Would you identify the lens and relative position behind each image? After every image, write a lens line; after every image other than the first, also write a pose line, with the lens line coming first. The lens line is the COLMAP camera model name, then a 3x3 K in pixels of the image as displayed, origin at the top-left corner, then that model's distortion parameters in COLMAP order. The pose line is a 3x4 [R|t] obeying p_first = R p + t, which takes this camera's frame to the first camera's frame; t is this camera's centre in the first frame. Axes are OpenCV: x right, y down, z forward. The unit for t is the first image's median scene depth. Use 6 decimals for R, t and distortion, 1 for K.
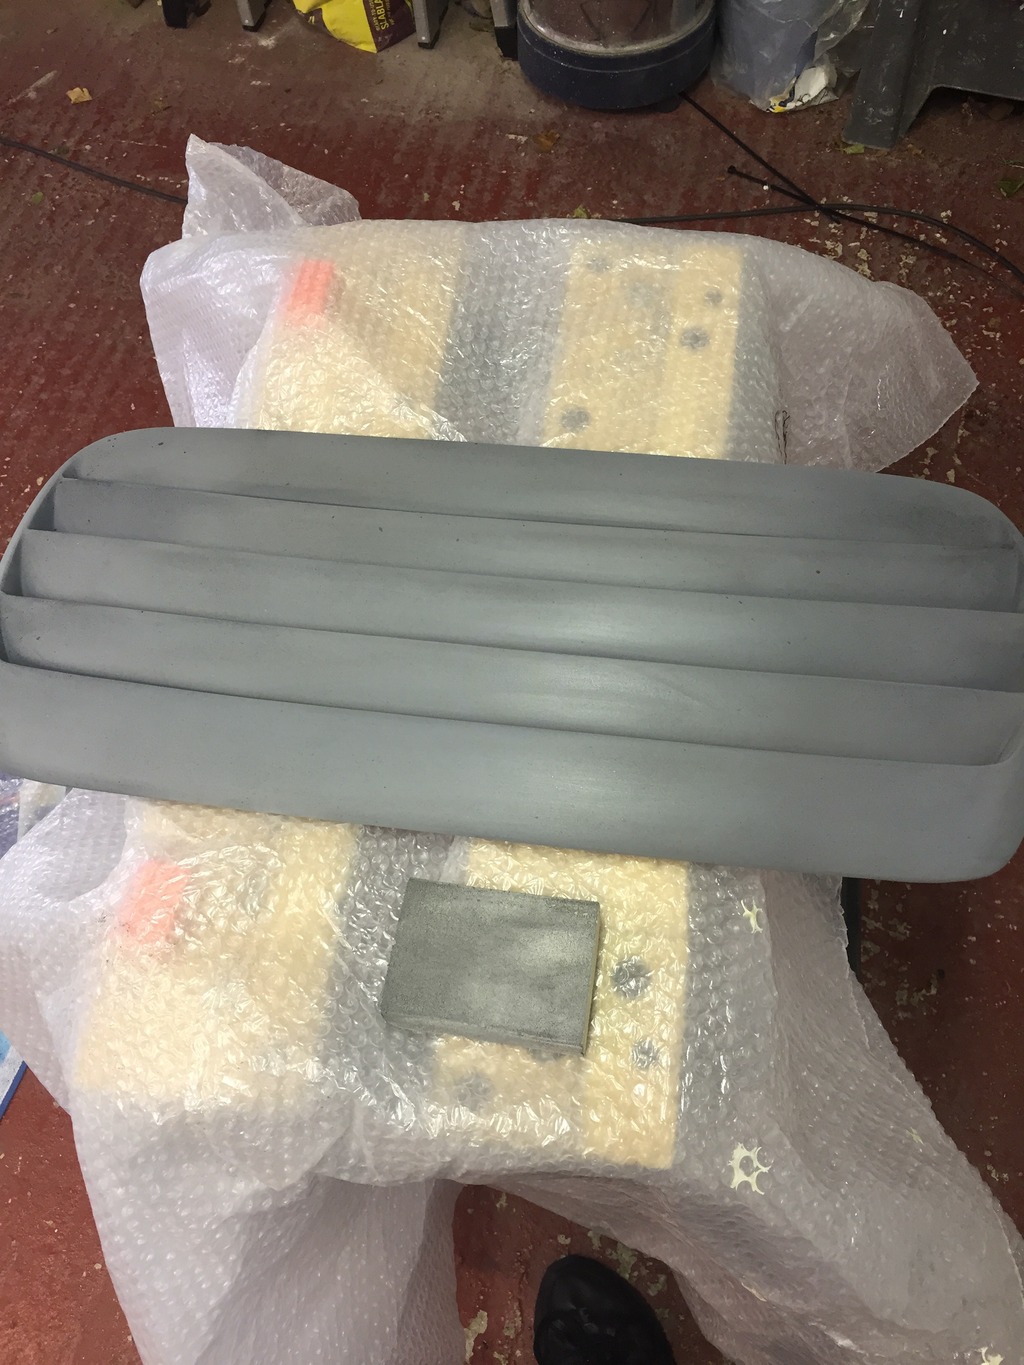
lens RADIAL K [[1164.1, 0, 510.3], [0, 1164.1, 684.2], [0, 0, 1]] dist [0.075757, -0.108882]
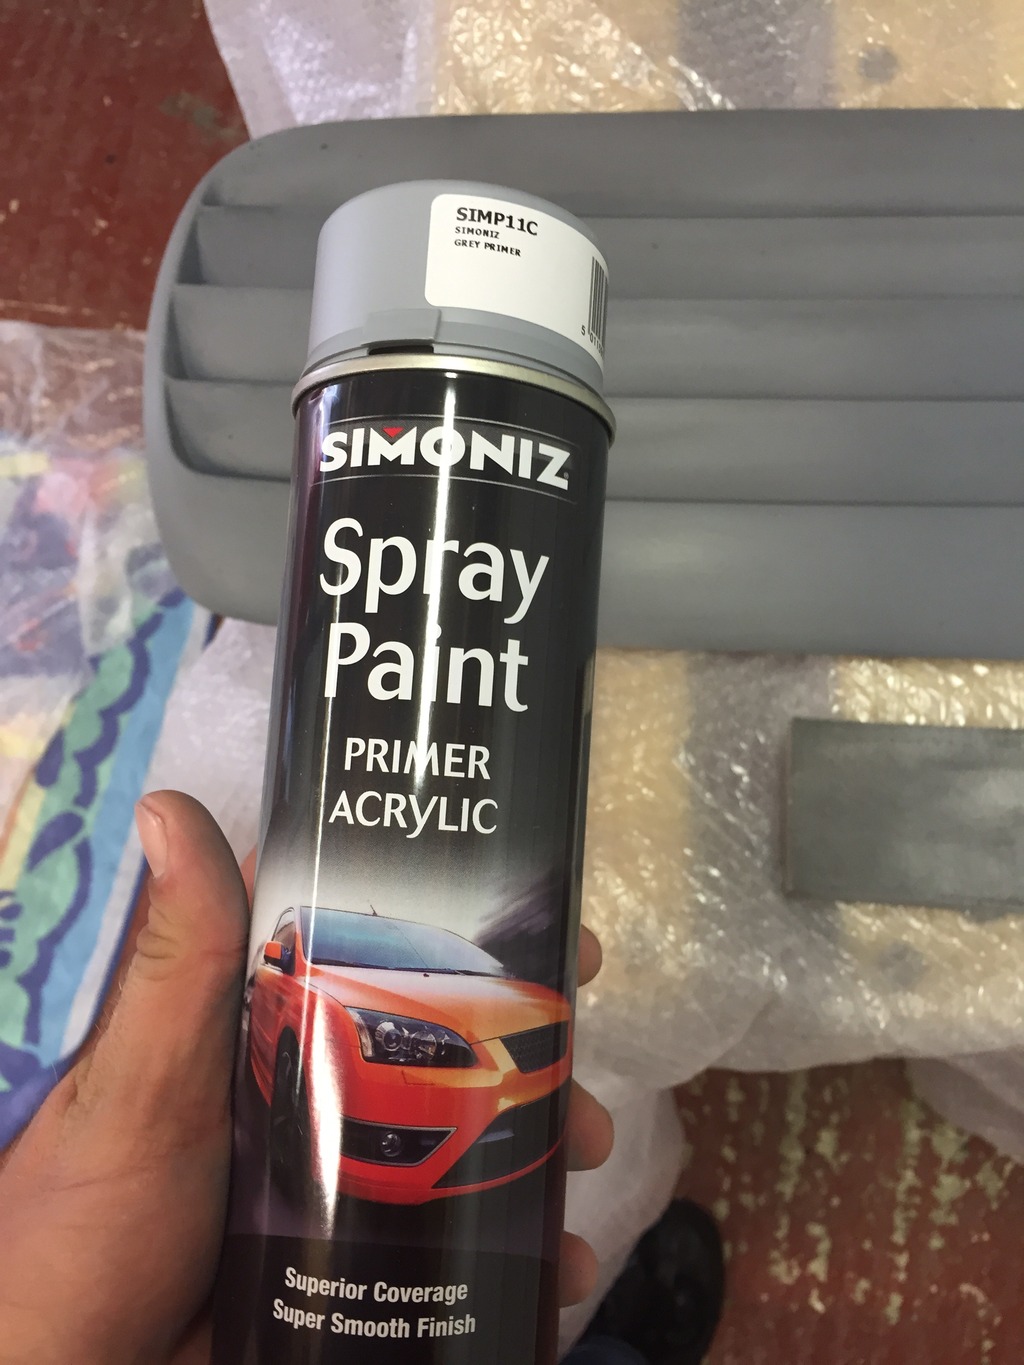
lens RADIAL K [[1164.1, 0, 507.2], [0, 1164.1, 673.3], [0, 0, 1]] dist [0.075757, -0.108882]
pose [[0.995808, -0.088895, 0.021560, -0.230686], [0.081141, 0.967262, 0.240460, -0.053519], [-0.042230, -0.237702, 0.970420, 0.196122]]
